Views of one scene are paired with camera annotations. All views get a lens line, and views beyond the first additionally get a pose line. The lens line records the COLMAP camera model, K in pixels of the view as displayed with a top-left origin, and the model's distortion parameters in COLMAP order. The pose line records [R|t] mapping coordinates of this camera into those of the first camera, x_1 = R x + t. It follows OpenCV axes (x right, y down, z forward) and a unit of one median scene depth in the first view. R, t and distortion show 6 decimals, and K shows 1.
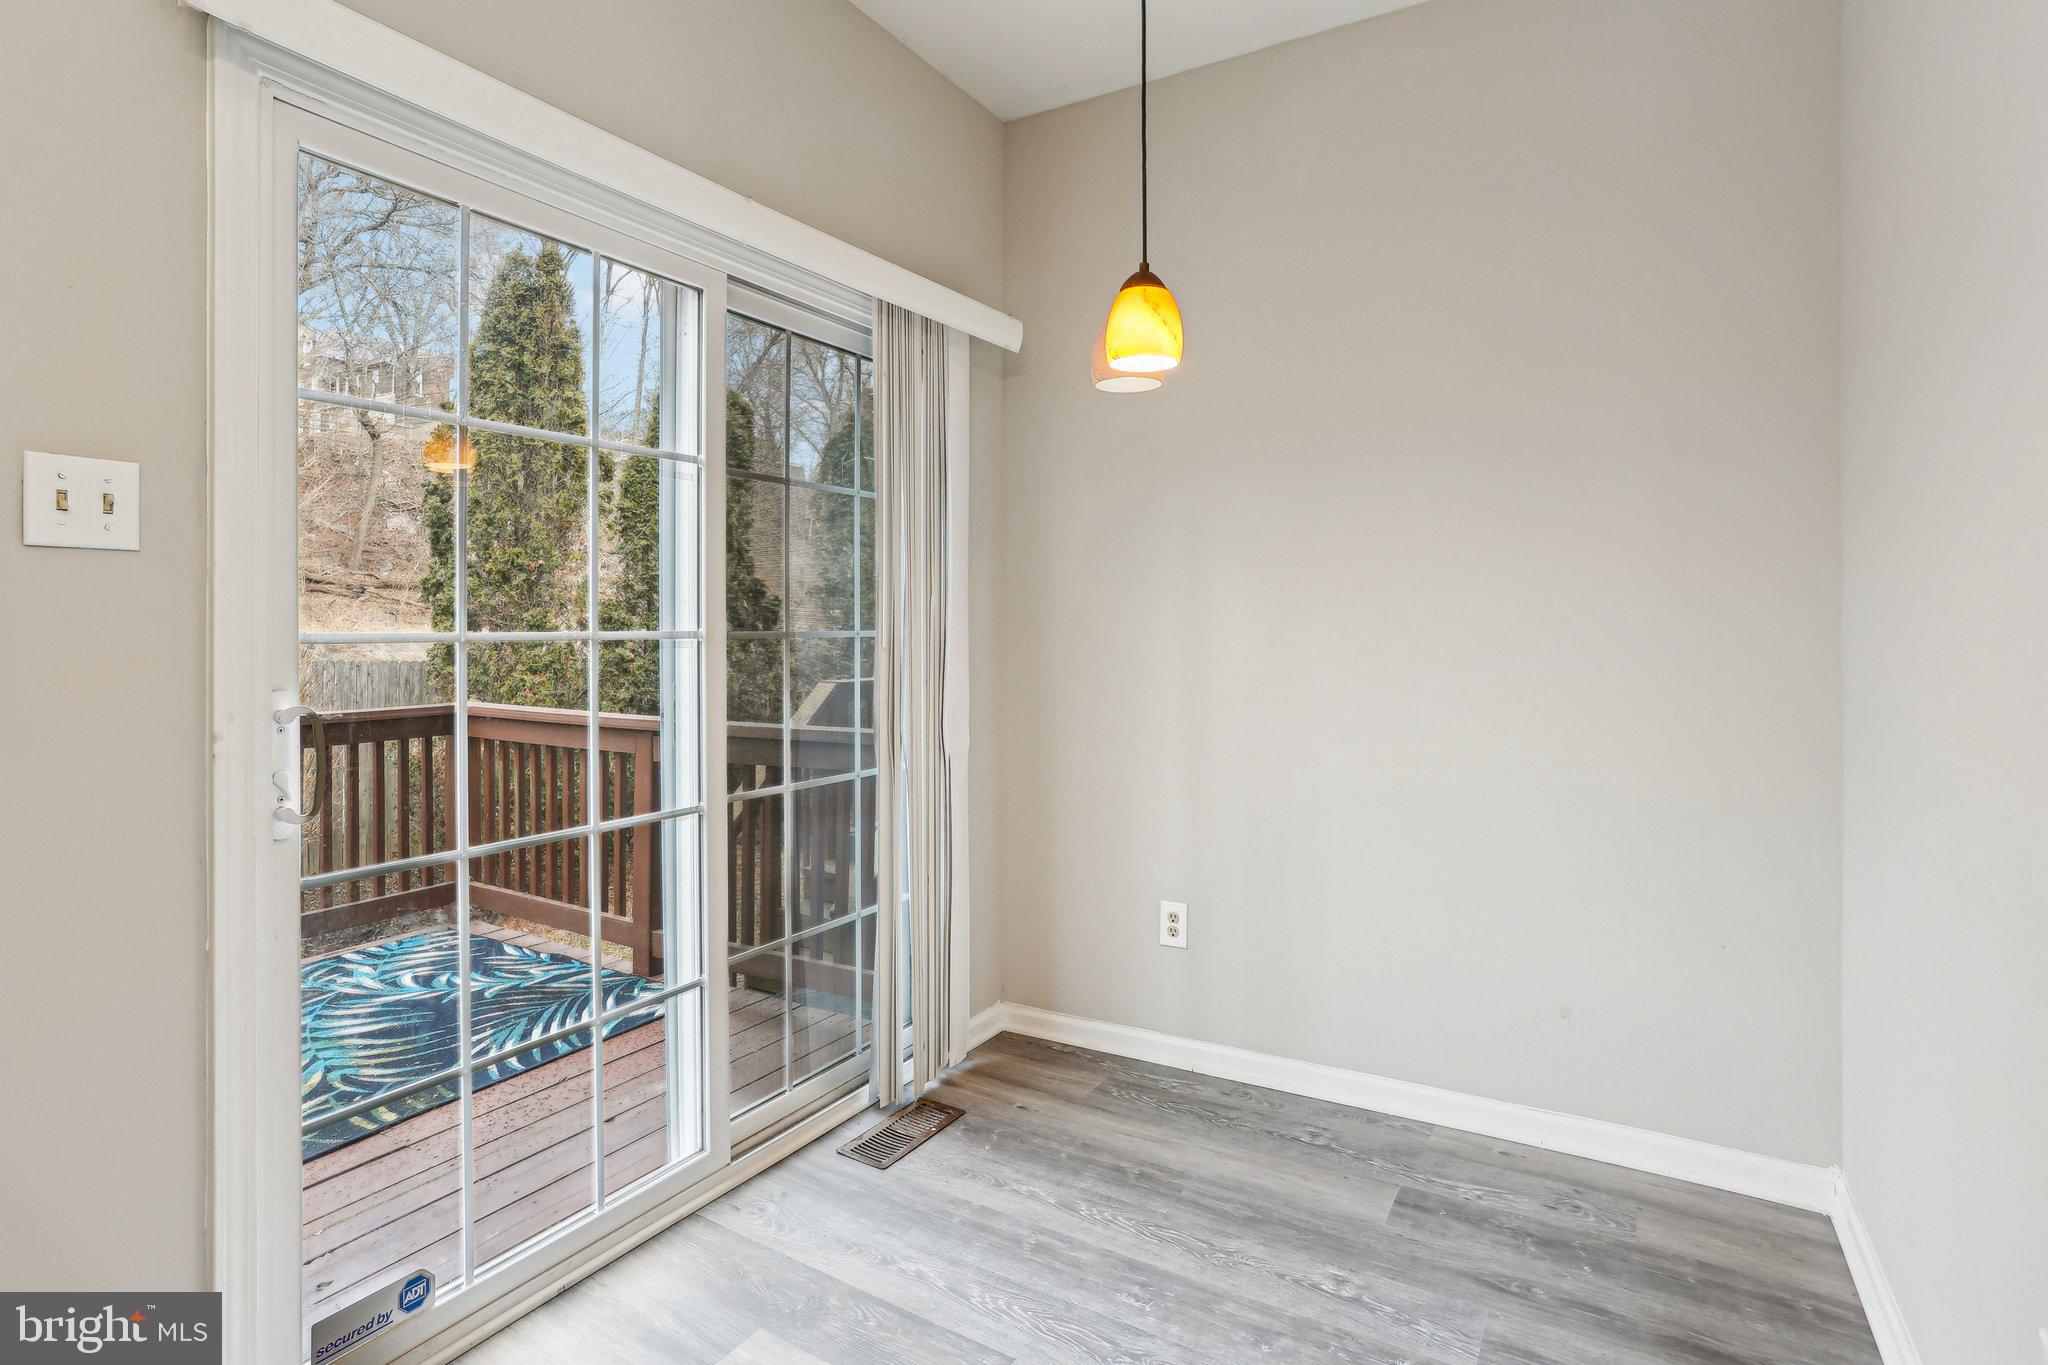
lens RADIAL K [[1091.7, 0, 1018.3], [0, 1091.7, 645.4], [0, 0, 1]] dist [-0.044297, 0.037203]
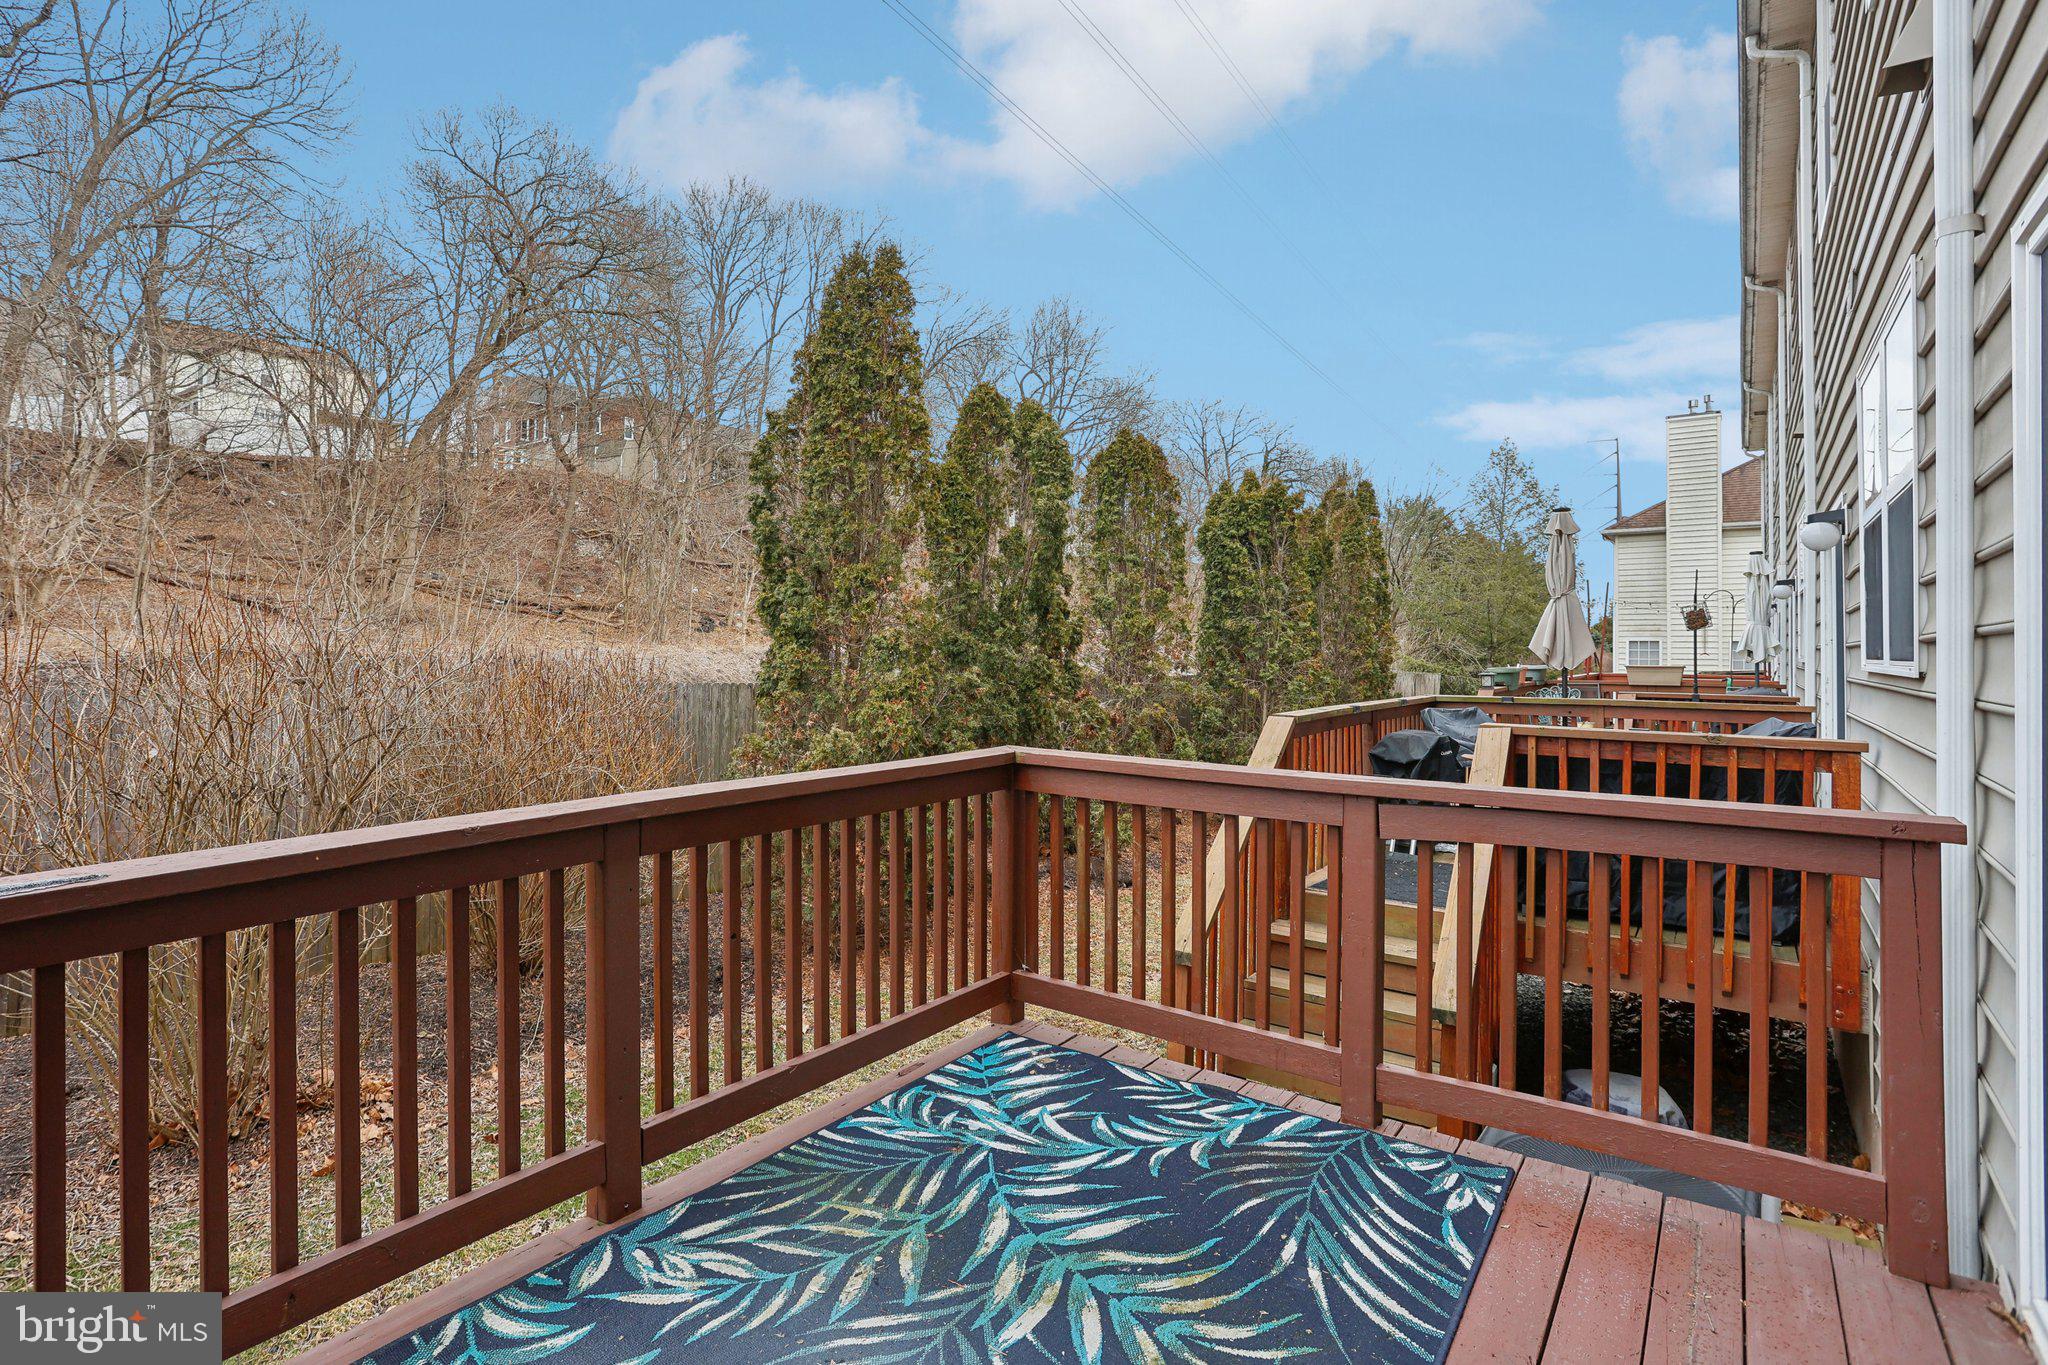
lens RADIAL K [[1018.2, 0, 1002.4], [0, 1018.2, 663.7], [0, 0, 1]] dist [-0.070145, 0.043331]
pose [[0.995290, 0.006437, -0.096725, -0.195947], [-0.006486, 0.999979, -0.000194, -0.003903], [0.096721, 0.000820, 0.995311, 0.110336]]
